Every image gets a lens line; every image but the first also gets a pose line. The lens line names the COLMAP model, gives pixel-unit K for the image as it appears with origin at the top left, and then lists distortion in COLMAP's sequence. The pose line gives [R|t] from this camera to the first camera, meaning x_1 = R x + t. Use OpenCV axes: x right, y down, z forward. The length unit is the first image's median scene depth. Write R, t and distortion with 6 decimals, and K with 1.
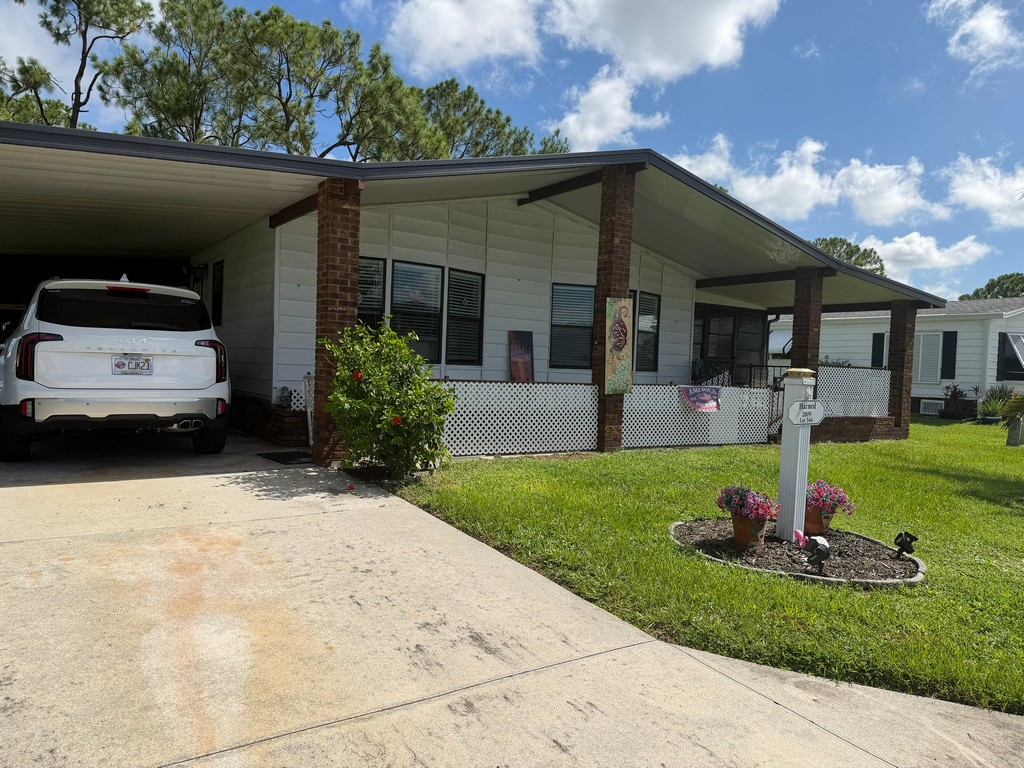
lens RADIAL K [[719.2, 0, 518.8], [0, 719.2, 378.7], [0, 0, 1]] dist [0.134196, -0.222065]
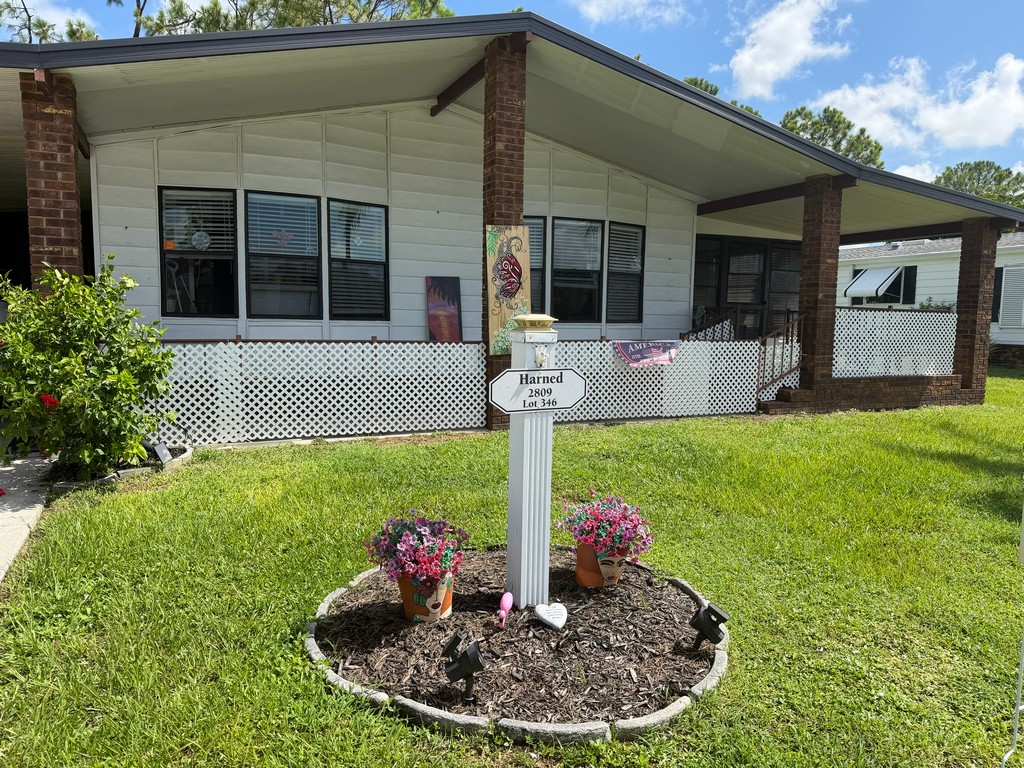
lens RADIAL K [[705.0, 0, 541.7], [0, 705.0, 384.2], [0, 0, 1]] dist [0.093671, -0.122296]
pose [[0.984639, -0.008560, -0.174393, 0.271836], [0.020947, 0.997375, 0.069311, 0.001677], [0.173342, -0.071899, 0.982234, 0.250452]]
